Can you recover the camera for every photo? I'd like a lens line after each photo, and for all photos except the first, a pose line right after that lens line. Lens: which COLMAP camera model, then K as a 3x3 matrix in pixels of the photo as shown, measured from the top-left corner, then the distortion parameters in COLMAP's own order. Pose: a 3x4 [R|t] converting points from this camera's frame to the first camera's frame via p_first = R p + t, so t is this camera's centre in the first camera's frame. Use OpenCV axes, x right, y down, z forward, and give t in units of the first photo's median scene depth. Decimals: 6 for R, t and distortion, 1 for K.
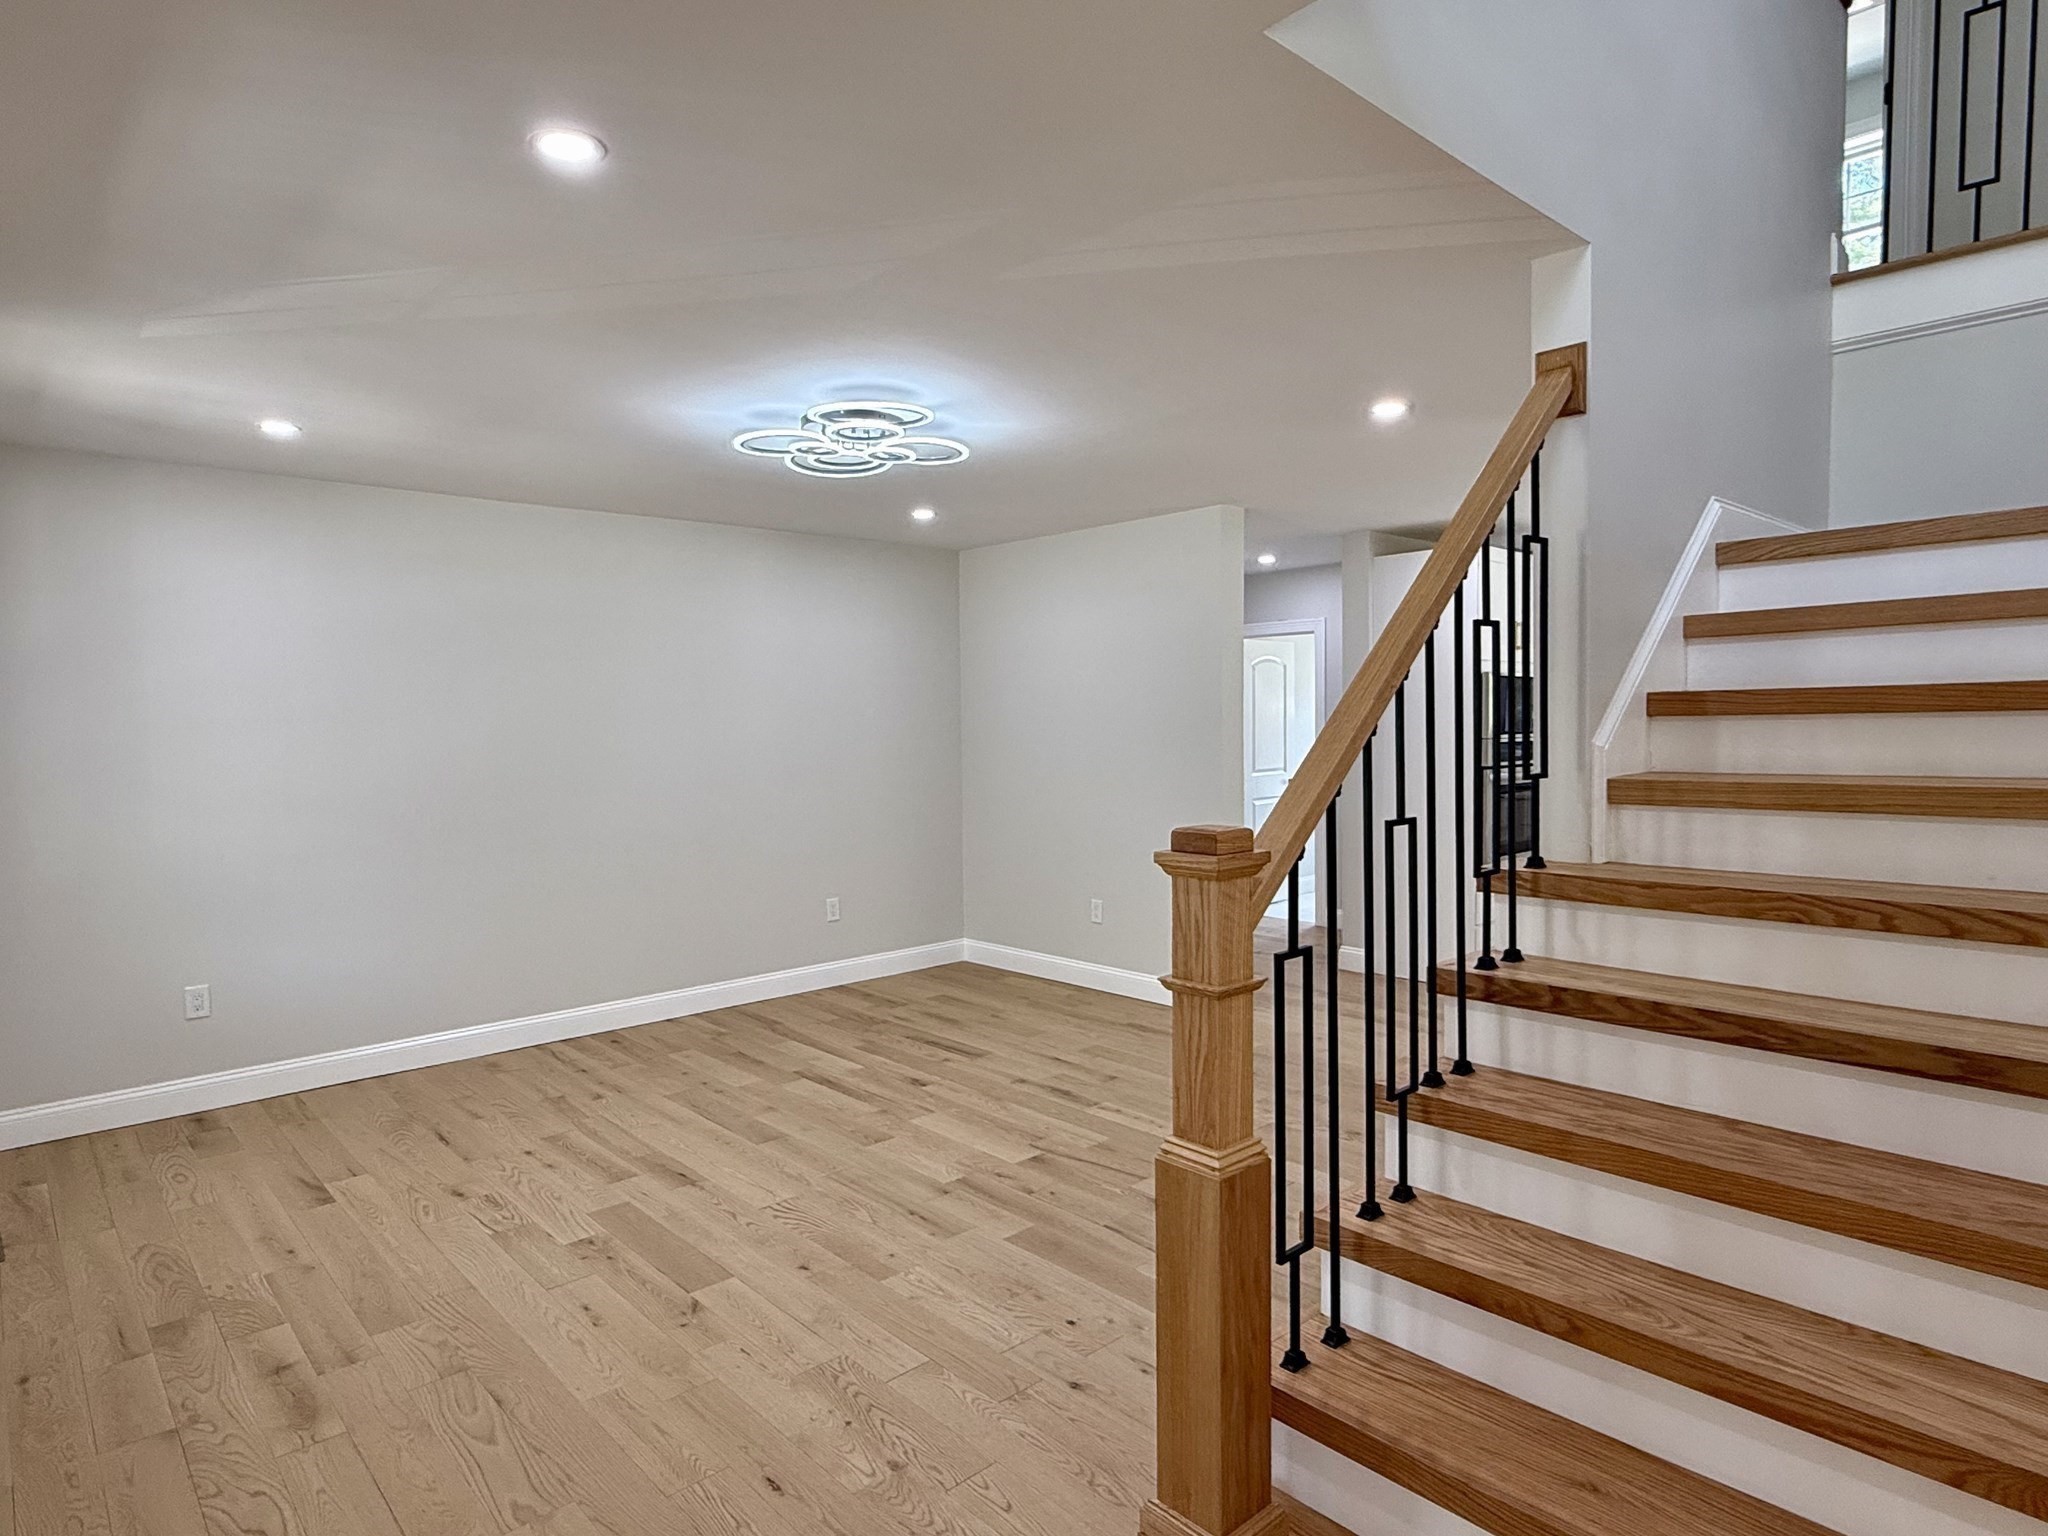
lens RADIAL K [[1153.4, 0, 1015.3], [0, 1153.4, 770.7], [0, 0, 1]] dist [0.003066, 0.000573]
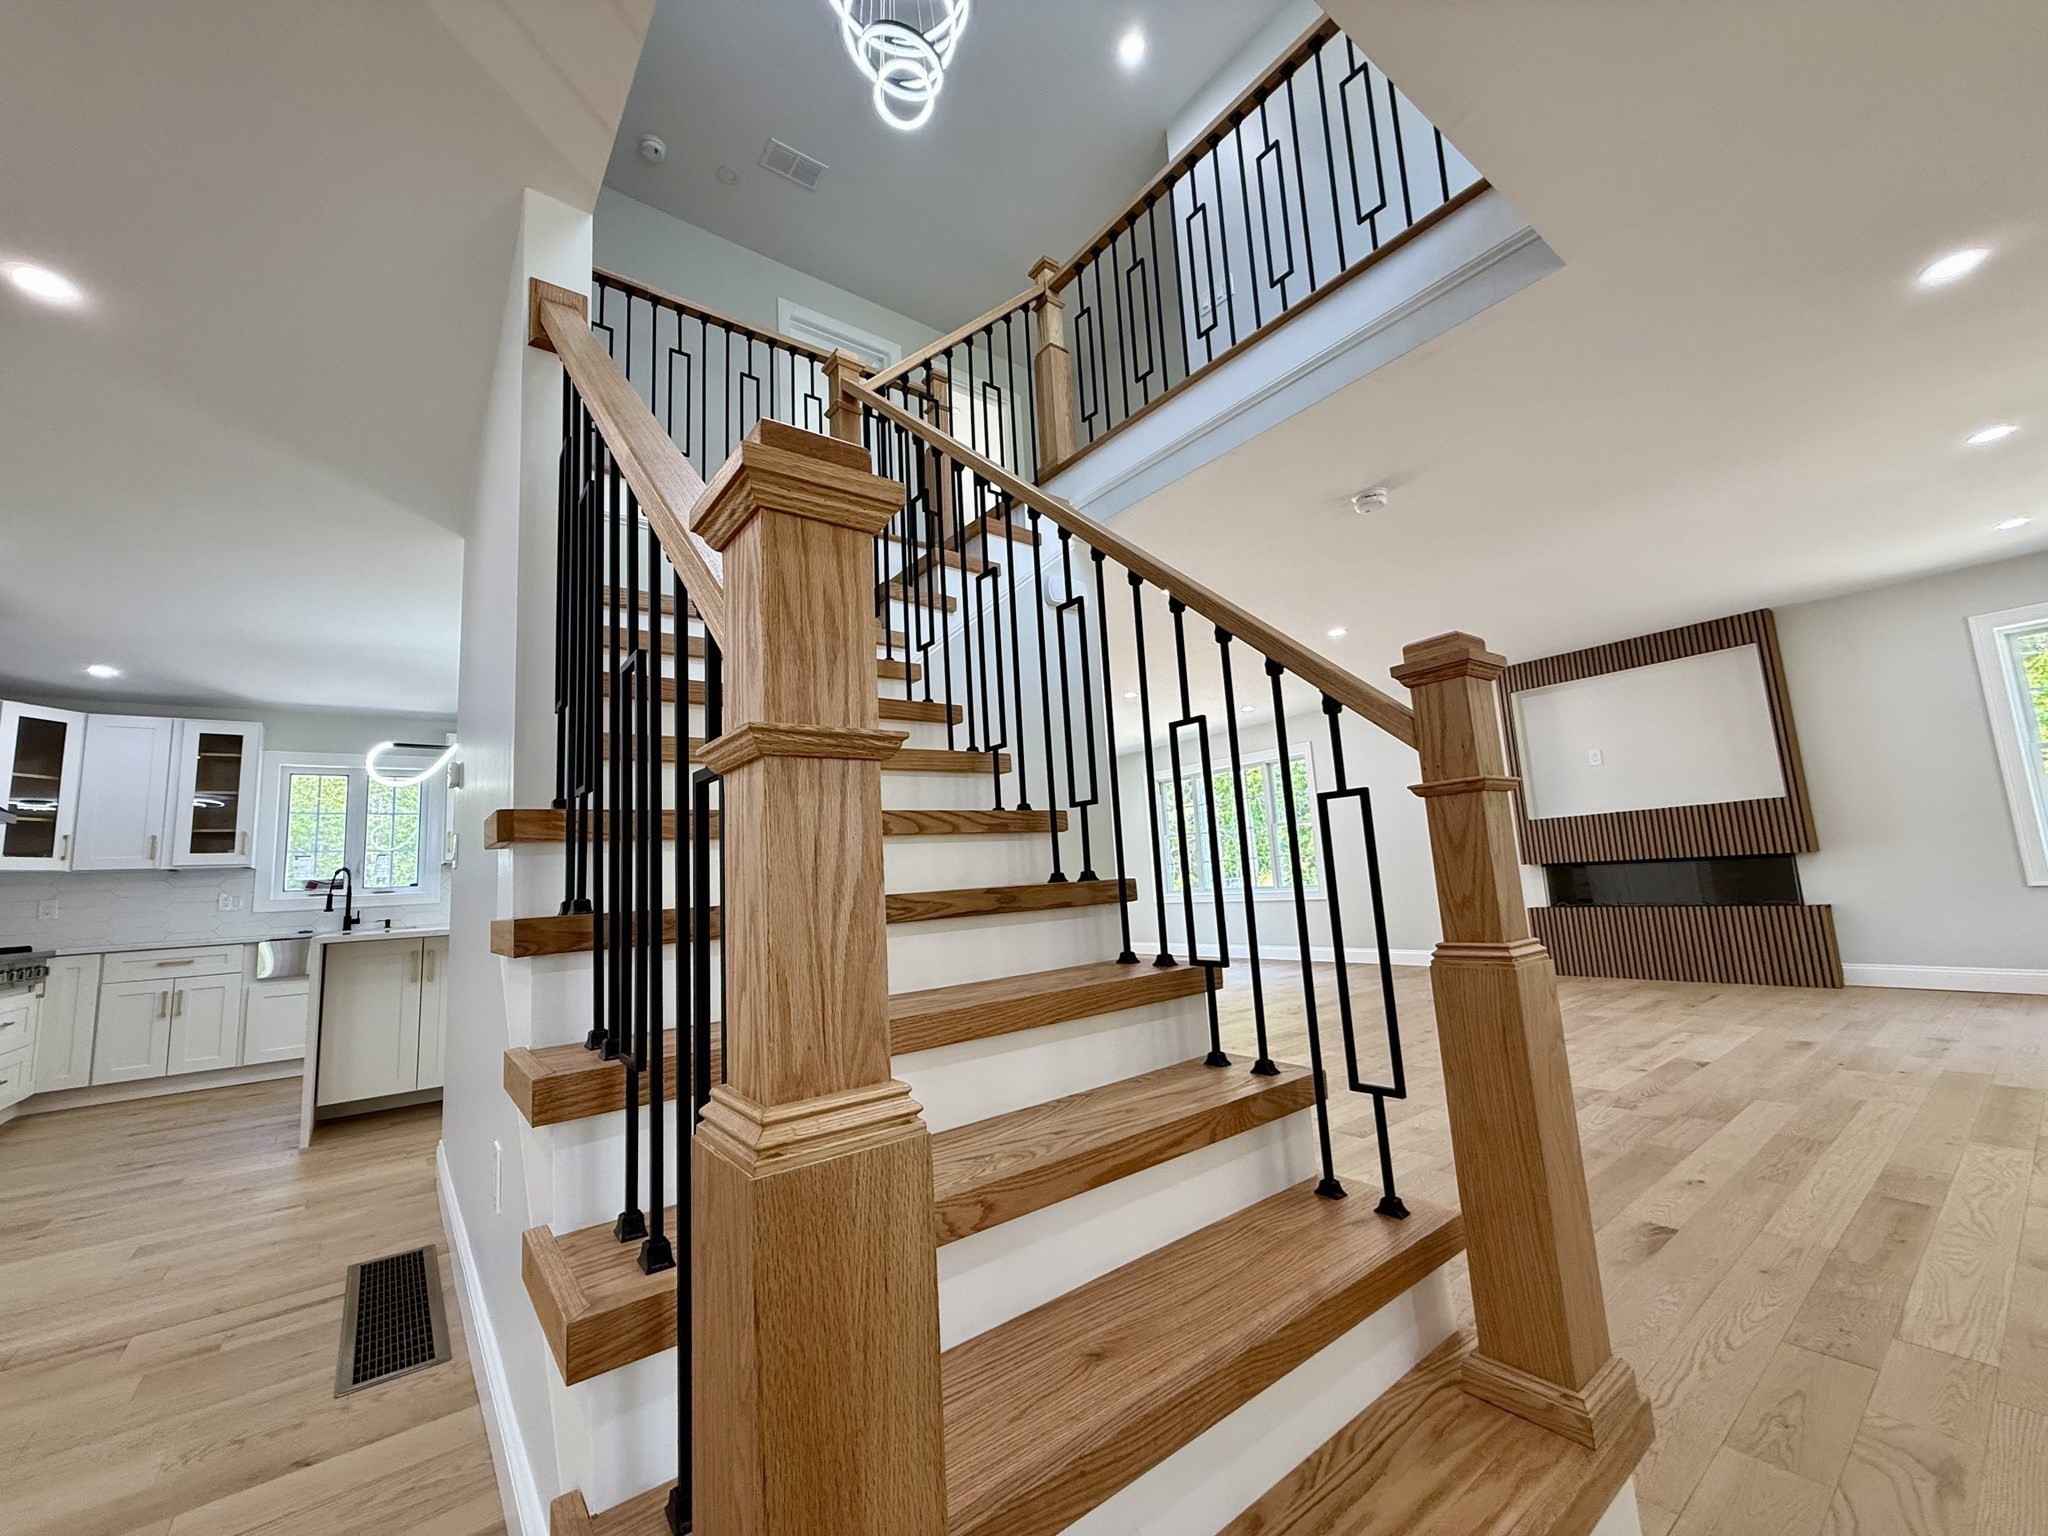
lens RADIAL K [[816.3, 0, 1015.4], [0, 816.3, 769.5], [0, 0, 1]] dist [0.000319, 0.000393]
pose [[0.081349, 0.149328, 0.985436, -0.160865], [0.100506, 0.982444, -0.157172, 0.255209], [-0.991605, 0.111828, 0.064912, 0.890965]]
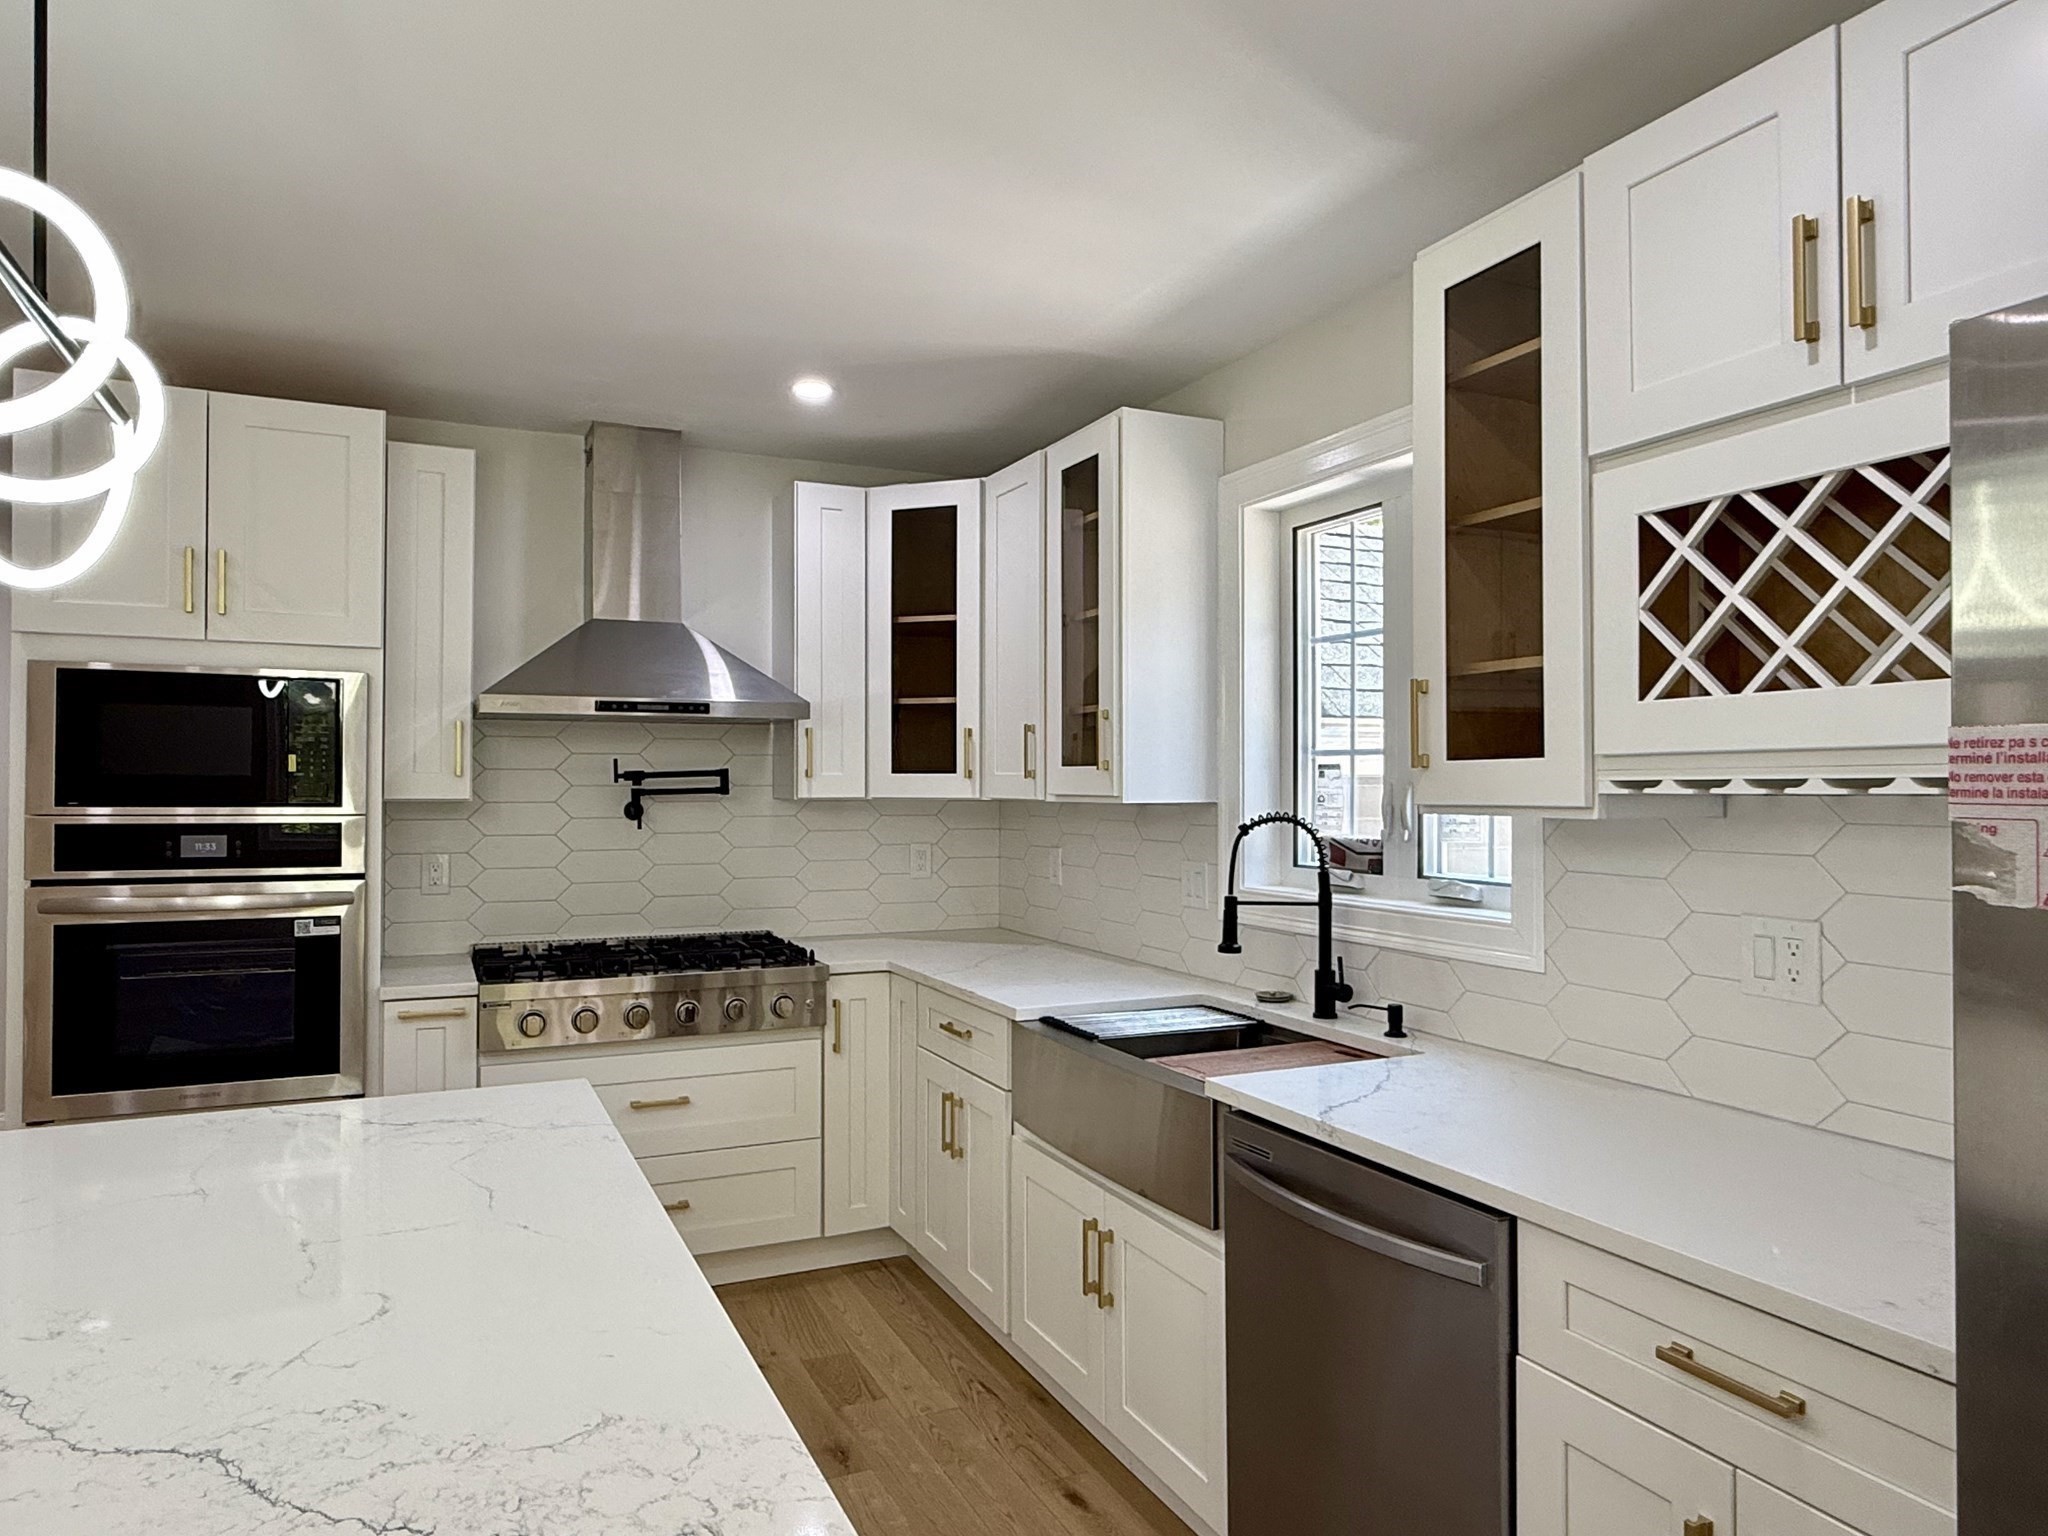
lens RADIAL K [[1291.6, 0, 1012.1], [0, 1291.6, 775.2], [0, 0, 1]] dist [0.001534, 0.004165]
pose [[0.954436, 0.015373, -0.298020, 2.941259], [-0.030025, 0.998551, -0.044649, -0.098159], [0.296902, 0.051563, 0.953515, 2.169477]]
